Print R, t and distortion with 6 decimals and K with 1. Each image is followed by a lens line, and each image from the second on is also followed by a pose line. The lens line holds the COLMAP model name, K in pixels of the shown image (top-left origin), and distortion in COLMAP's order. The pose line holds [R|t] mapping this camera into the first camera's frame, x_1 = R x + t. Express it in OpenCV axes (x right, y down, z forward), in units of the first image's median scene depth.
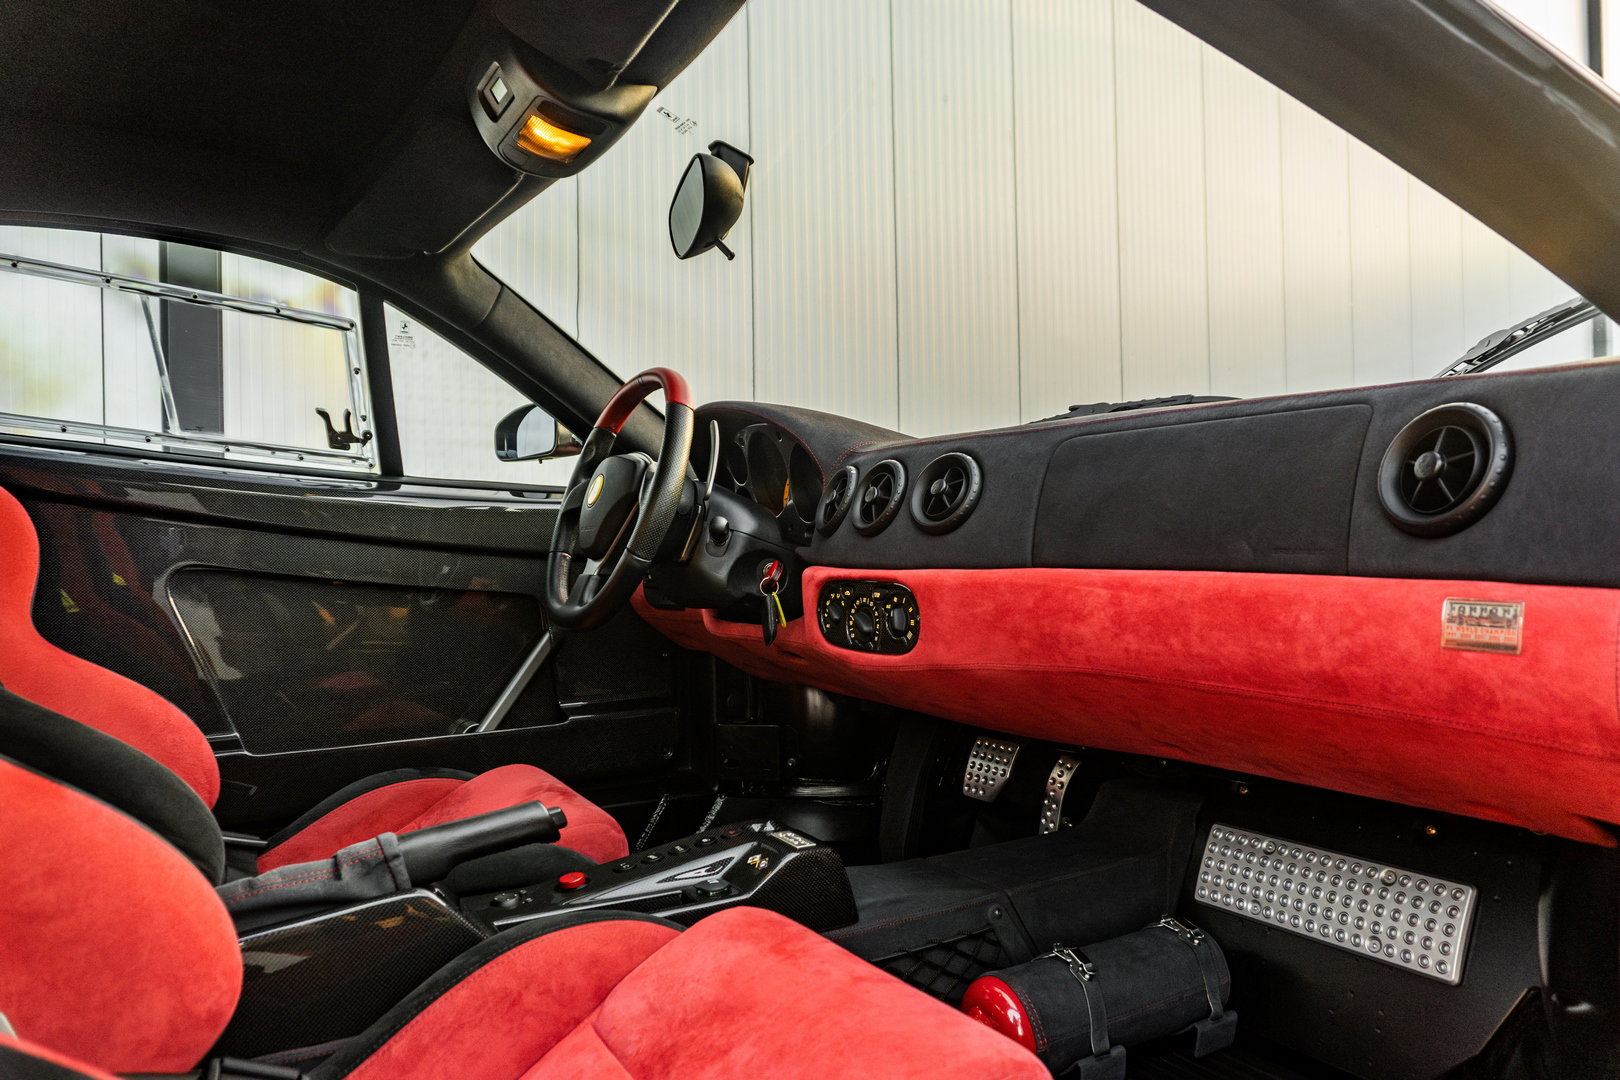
lens RADIAL K [[1047.3, 0, 806.3], [0, 1047.3, 540.7], [0, 0, 1]] dist [-0.030918, 0.002160]
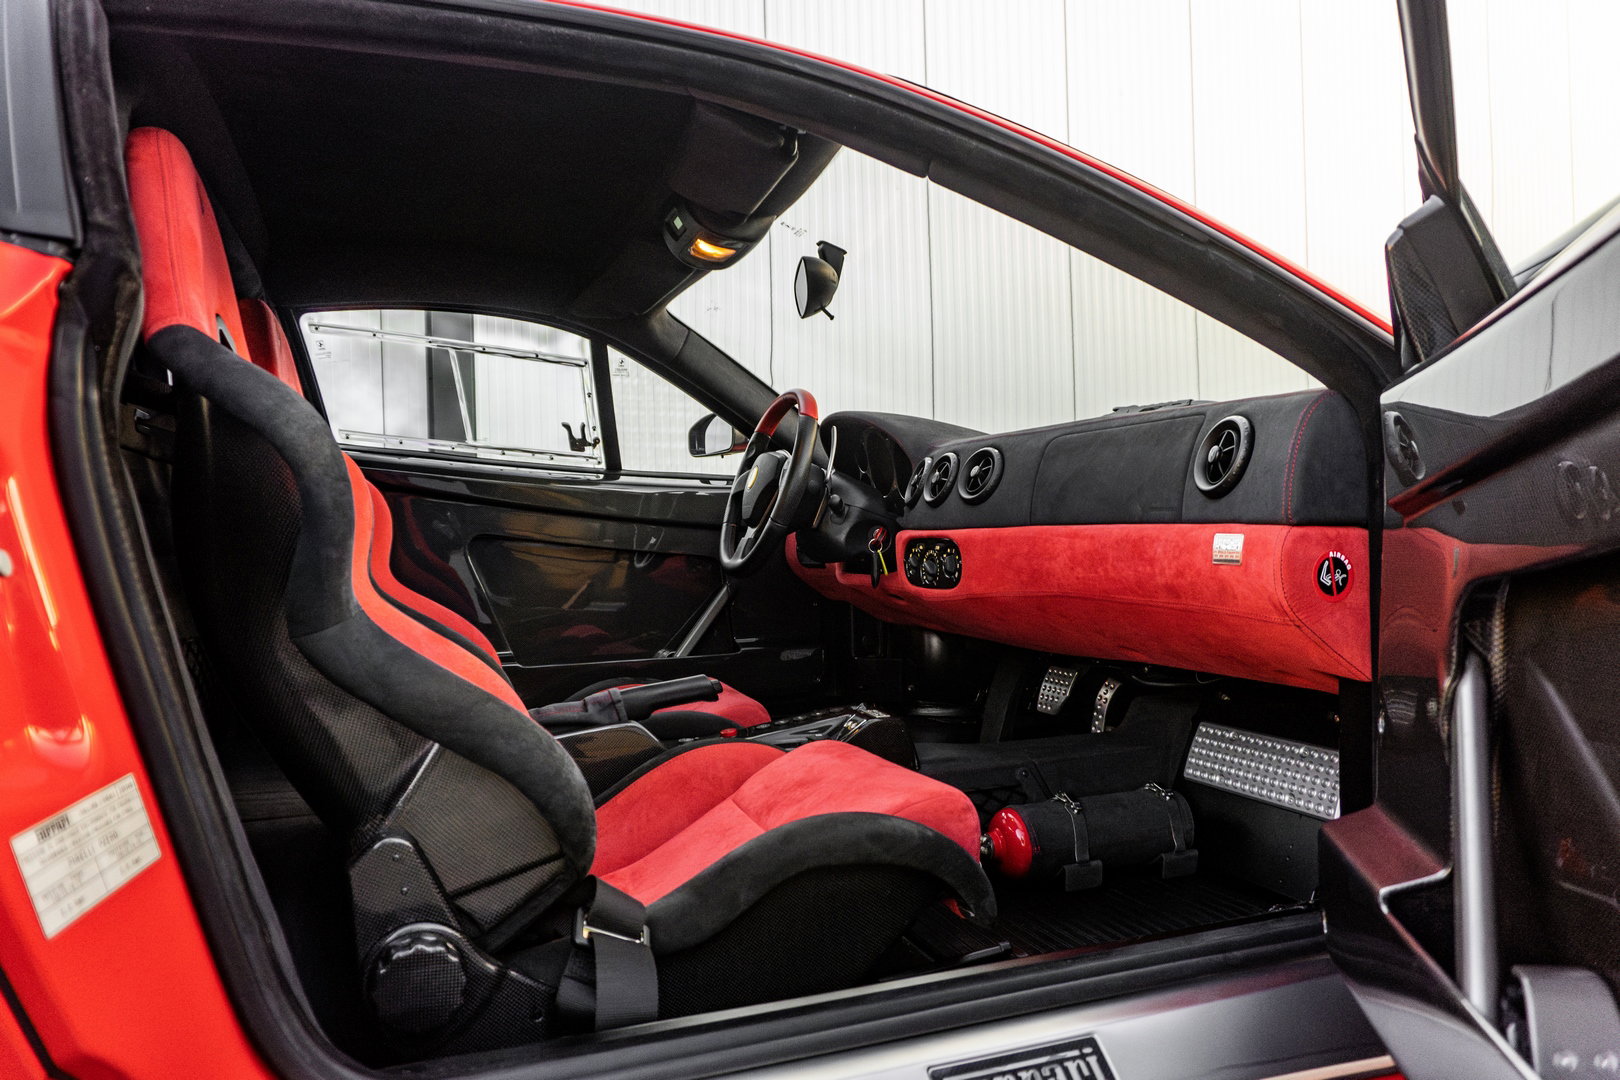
lens RADIAL K [[1047.3, 0, 807.3], [0, 1047.3, 538.2], [0, 0, 1]] dist [-0.030918, 0.002160]
pose [[0.981477, -0.003909, -0.191543, 0.155823], [0.005719, 0.999944, 0.008899, 0.023187], [0.191497, -0.009830, 0.981444, -0.407948]]
